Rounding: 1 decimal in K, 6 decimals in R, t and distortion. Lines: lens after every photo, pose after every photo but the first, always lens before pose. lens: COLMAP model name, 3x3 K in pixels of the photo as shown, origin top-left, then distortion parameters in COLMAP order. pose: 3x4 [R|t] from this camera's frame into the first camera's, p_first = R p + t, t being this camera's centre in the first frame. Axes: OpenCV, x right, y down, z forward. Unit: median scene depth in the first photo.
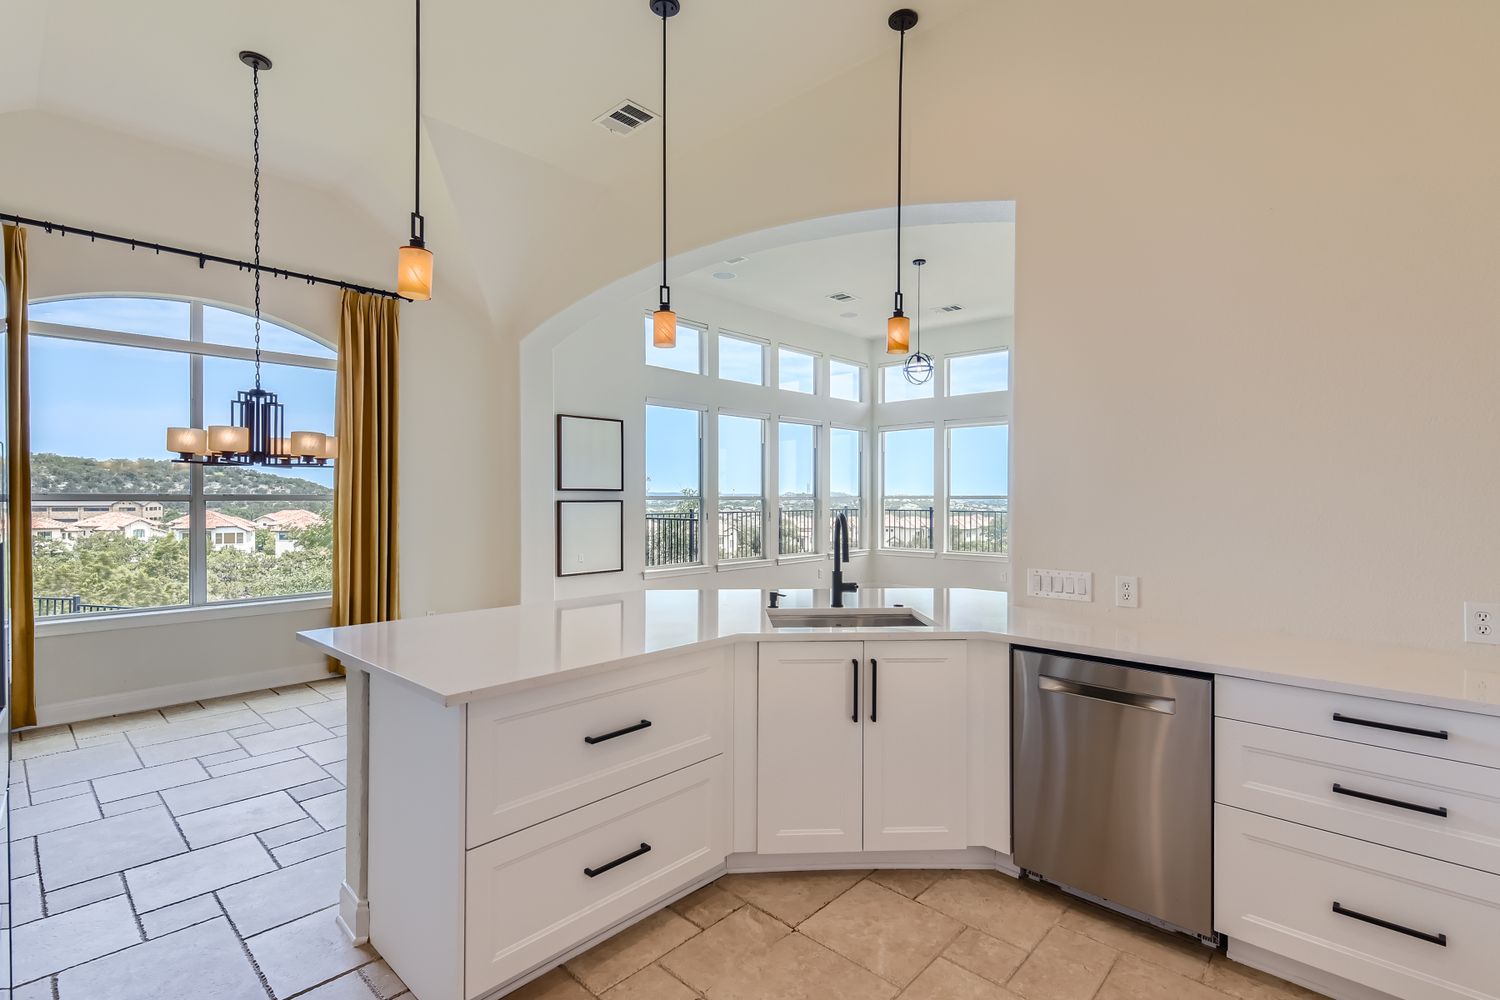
lens RADIAL K [[654.2, 0, 752.7], [0, 654.2, 499.5], [0, 0, 1]] dist [0.025000, -0.001758]
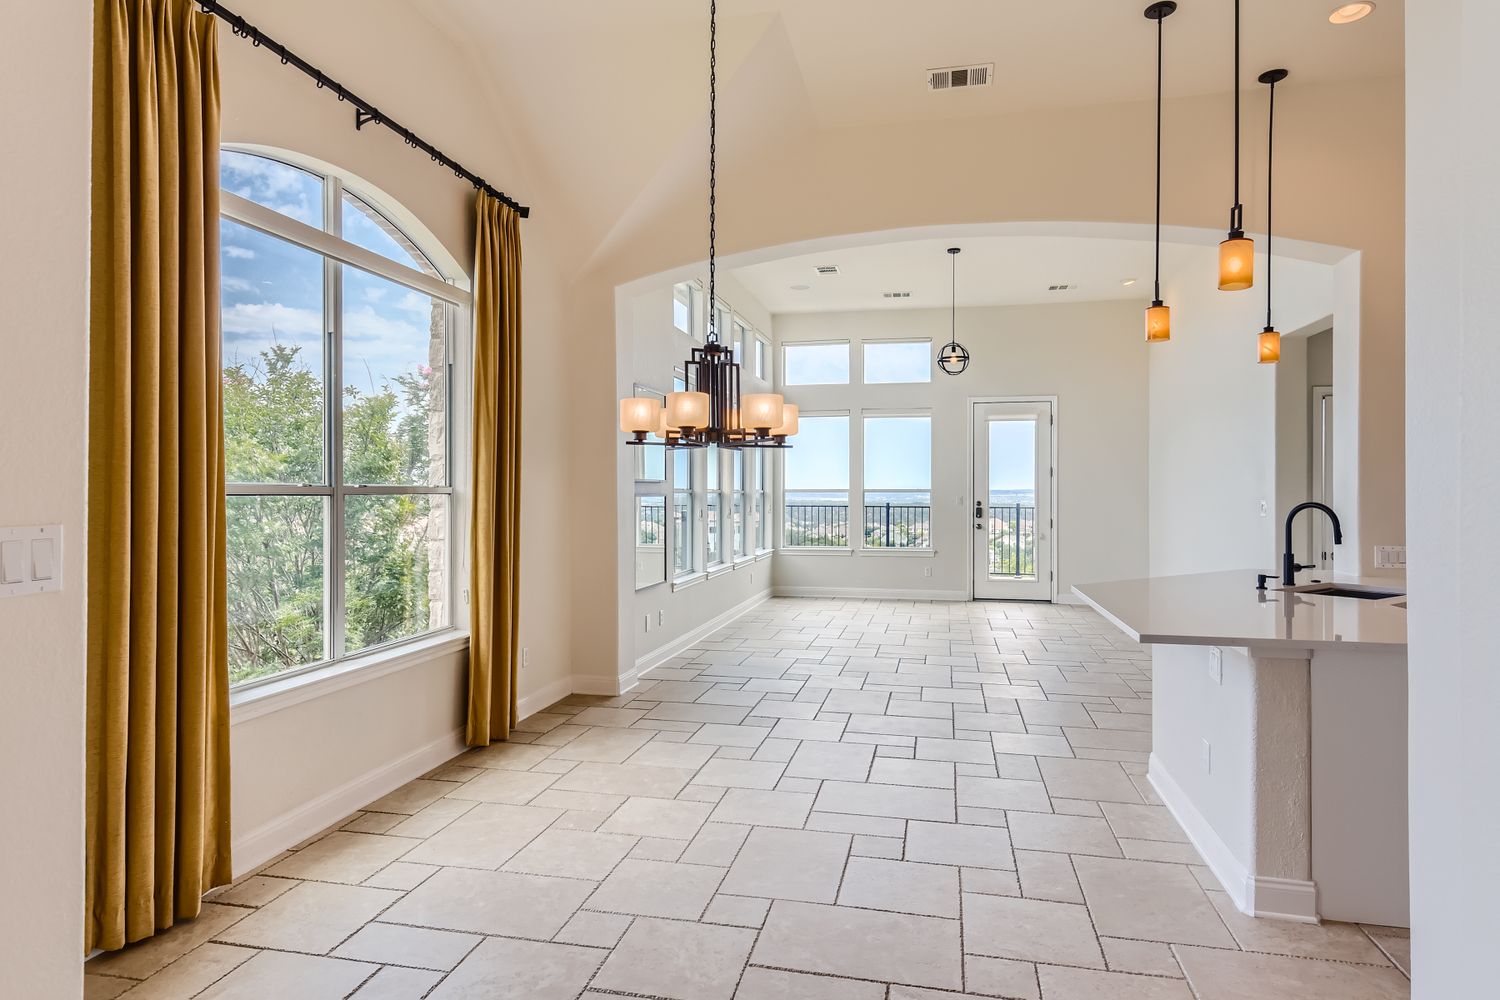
lens RADIAL K [[796.4, 0, 758.9], [0, 796.4, 491.3], [0, 0, 1]] dist [0.002559, -0.000080]
pose [[0.872709, -0.001298, 0.488239, -1.056597], [0.002666, 0.999994, -0.002105, 0.000030], [-0.488234, 0.003139, 0.872707, 0.186221]]
